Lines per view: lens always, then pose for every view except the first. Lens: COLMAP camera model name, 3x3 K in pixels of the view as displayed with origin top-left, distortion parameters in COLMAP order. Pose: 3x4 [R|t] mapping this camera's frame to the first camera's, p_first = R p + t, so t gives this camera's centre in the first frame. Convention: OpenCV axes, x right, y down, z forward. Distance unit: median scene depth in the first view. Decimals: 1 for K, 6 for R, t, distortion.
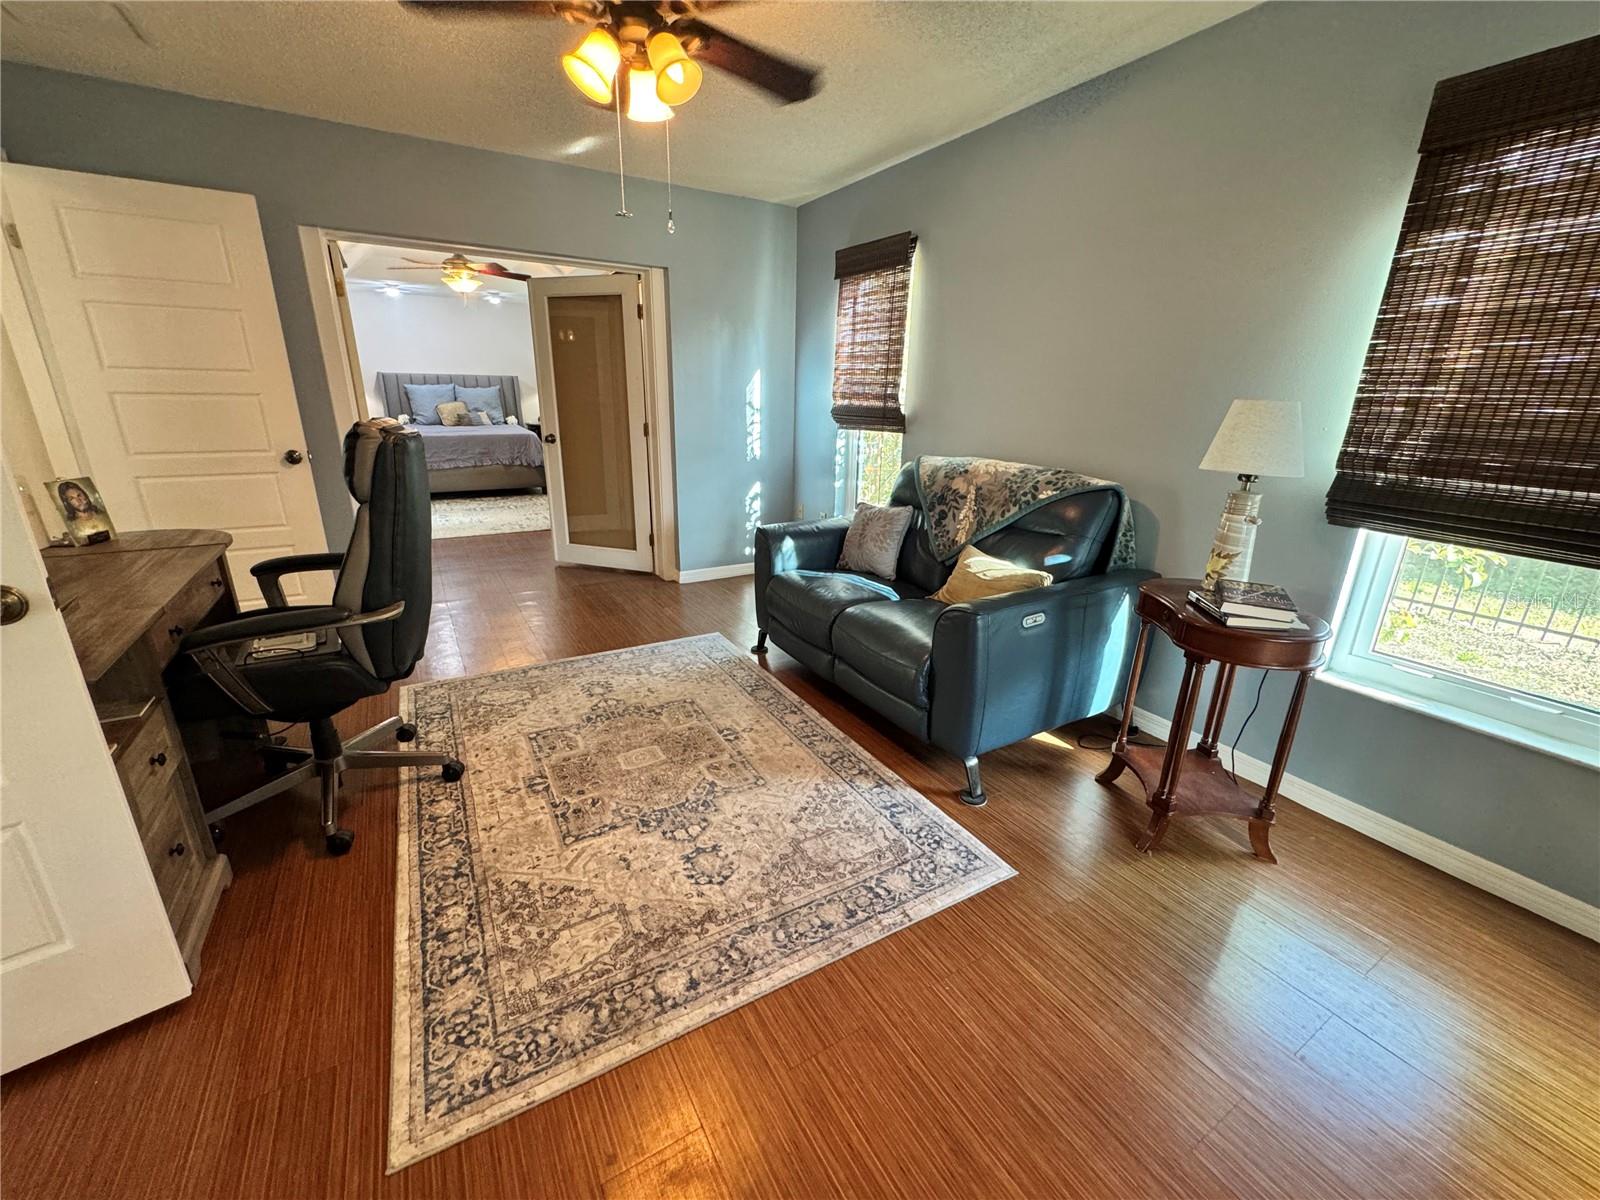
lens RADIAL K [[643.2, 0, 800.0], [0, 643.2, 600.0], [0, 0, 1]] dist [0.000979, 0.000340]
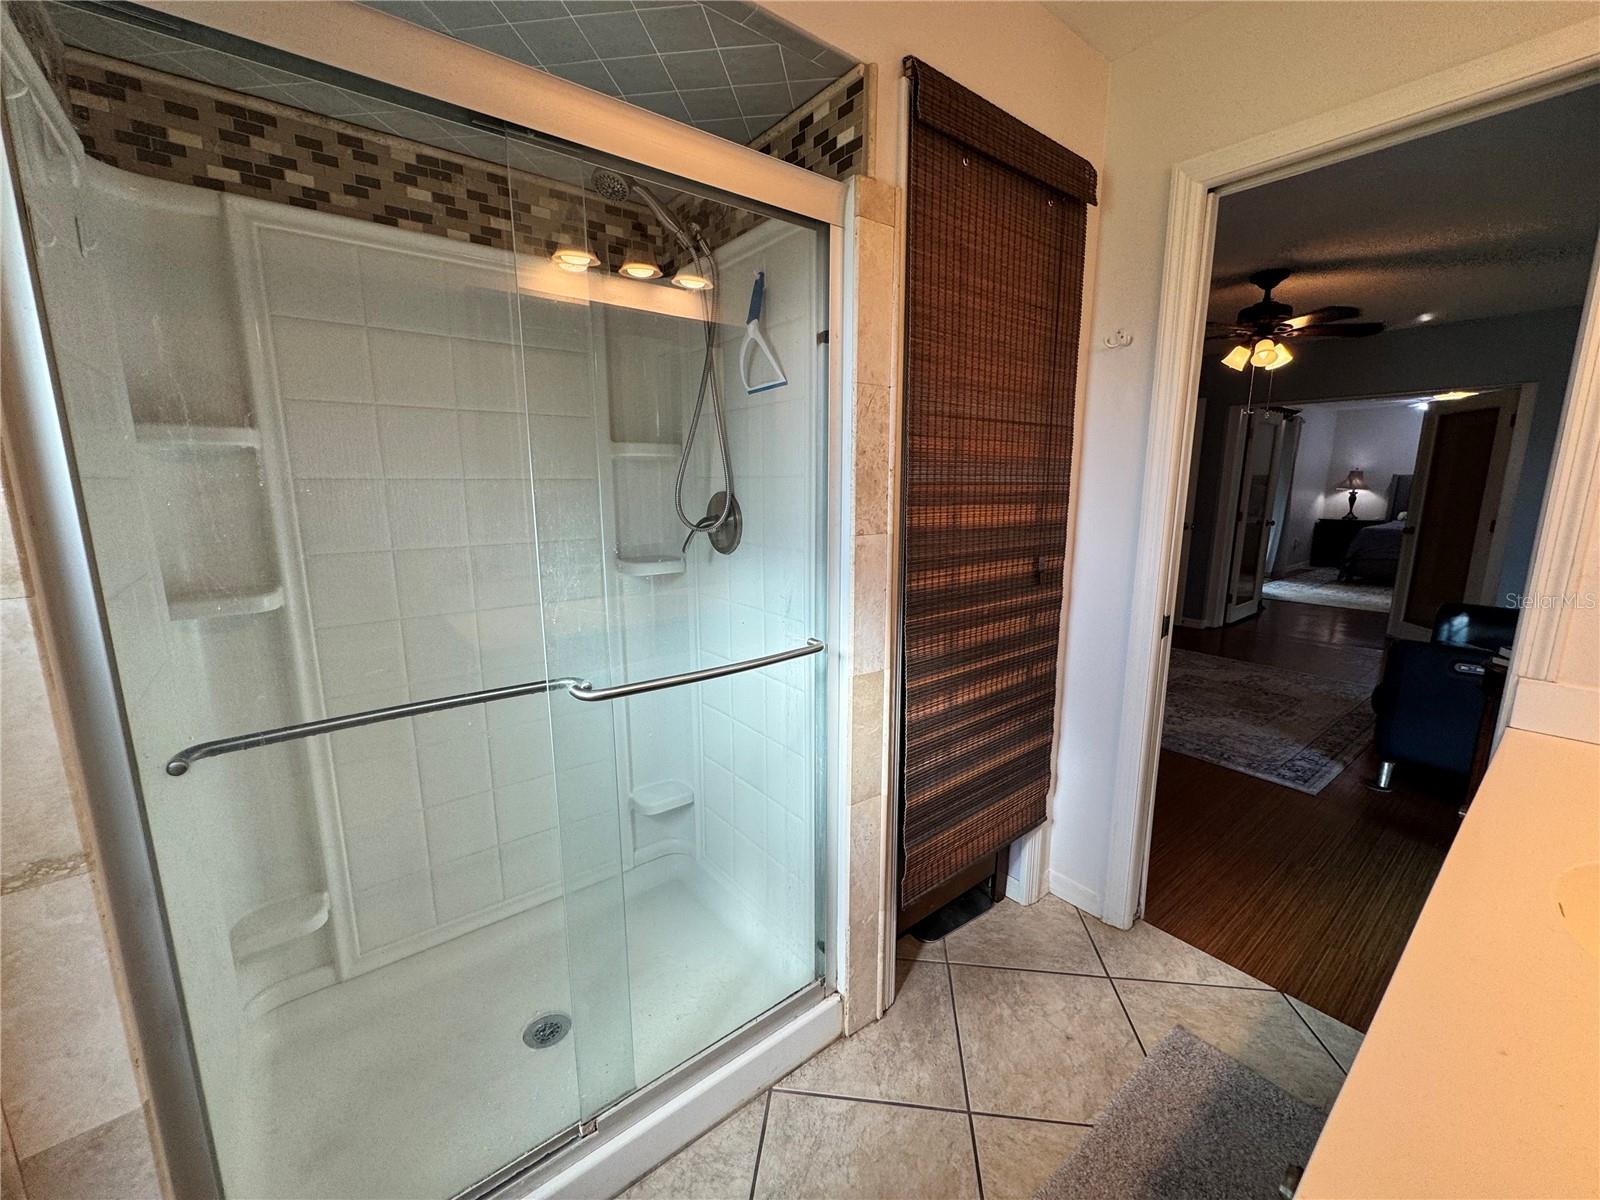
lens RADIAL K [[643.2, 0, 800.0], [0, 643.2, 600.0], [0, 0, 1]] dist [0.000979, 0.000340]
pose [[0.136646, 0.163611, -0.977015, 0.335217], [-0.302949, 0.945917, 0.116033, 0.037649], [0.943160, 0.280130, 0.178822, -0.118506]]
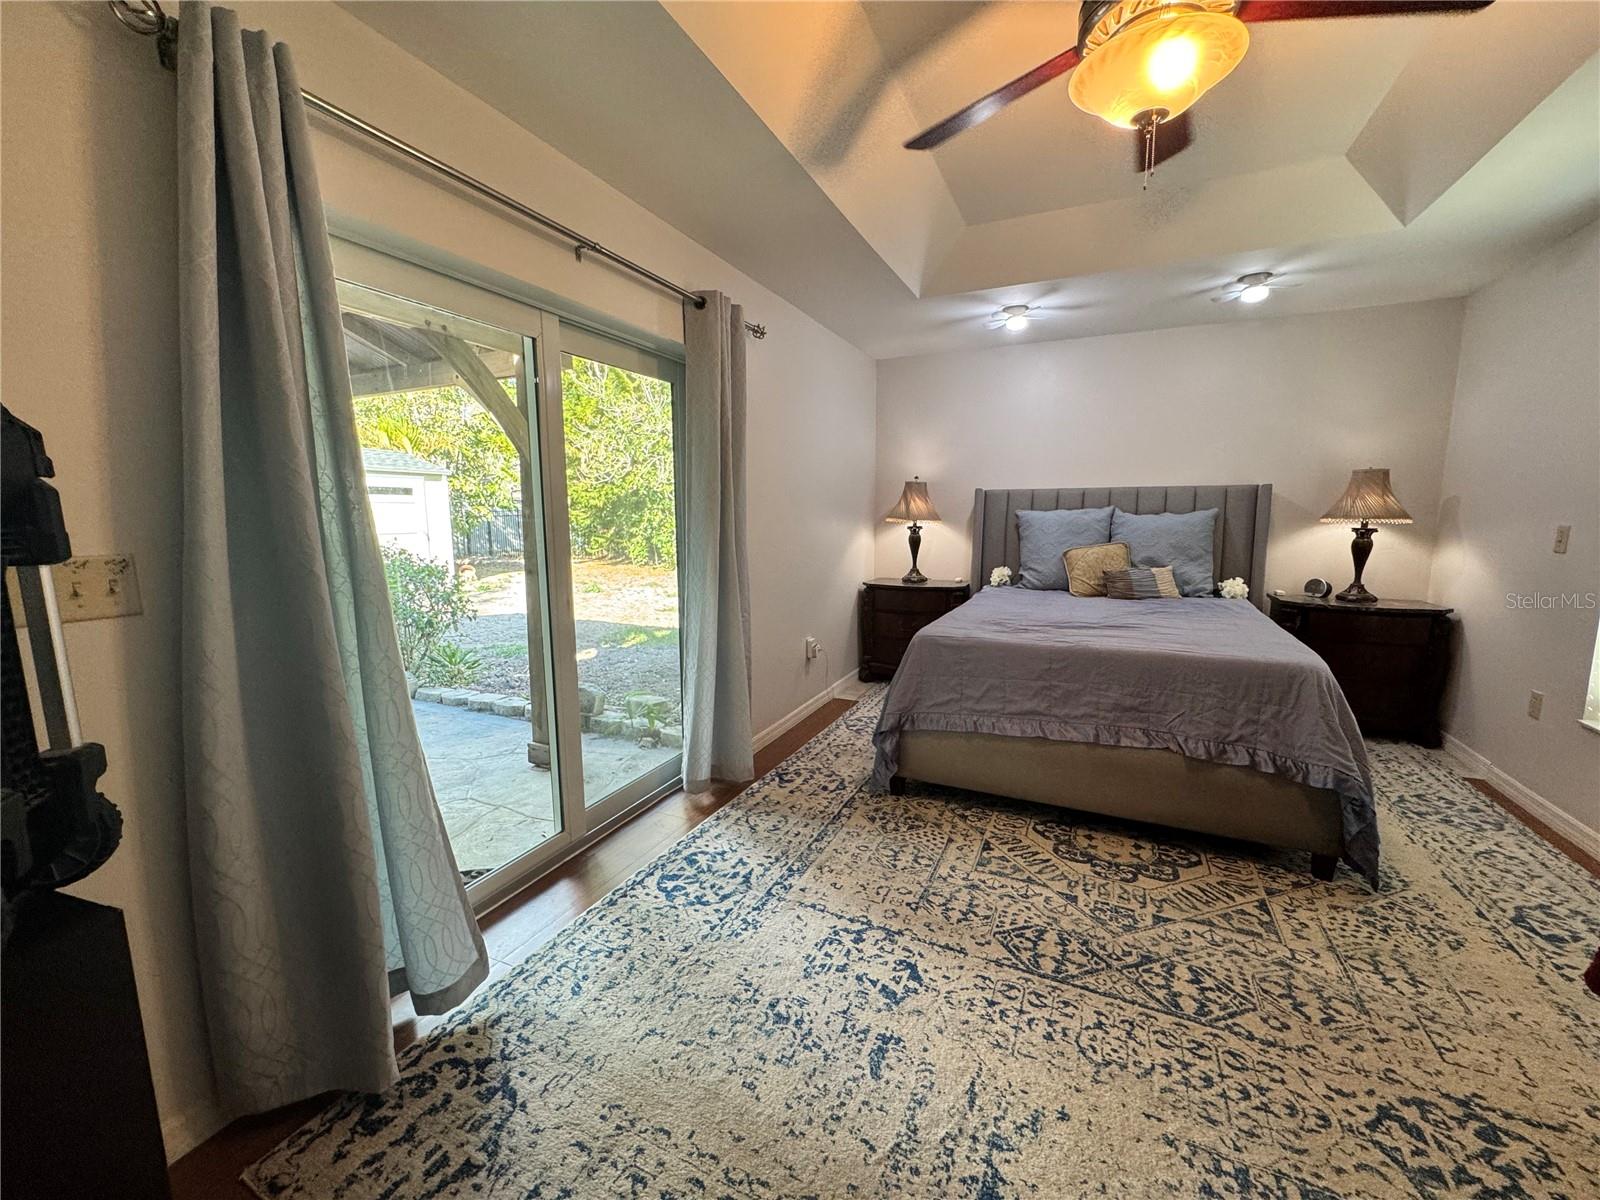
lens RADIAL K [[643.2, 0, 800.0], [0, 643.2, 600.0], [0, 0, 1]] dist [0.000979, 0.000340]
pose [[0.558319, 0.093200, -0.824375, -0.285255], [-0.243275, 0.968381, -0.055281, -0.197247], [0.793157, 0.231414, 0.563338, 0.596792]]
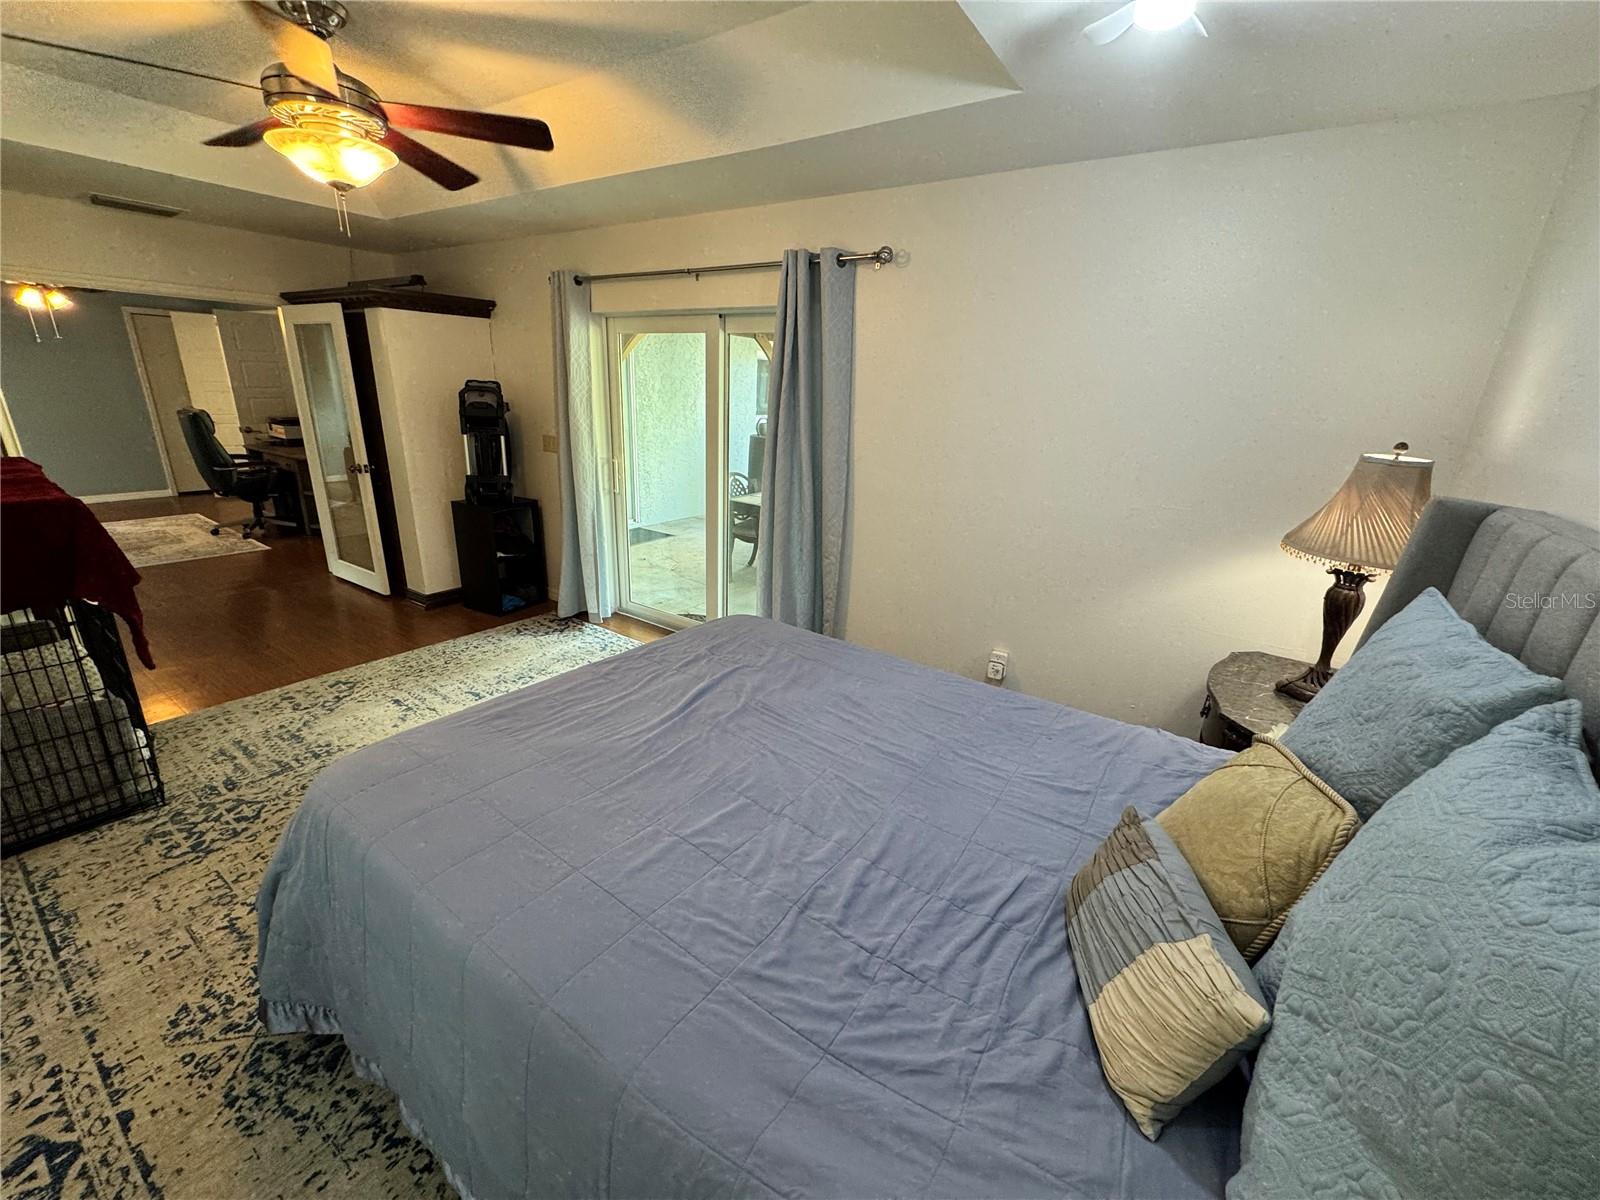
lens RADIAL K [[643.2, 0, 800.0], [0, 643.2, 600.0], [0, 0, 1]] dist [0.000979, 0.000340]
pose [[-0.908013, 0.074057, -0.412344, -0.426523], [-0.187933, 0.807659, 0.558899, -0.388960], [0.374424, 0.584981, -0.719447, 1.054393]]
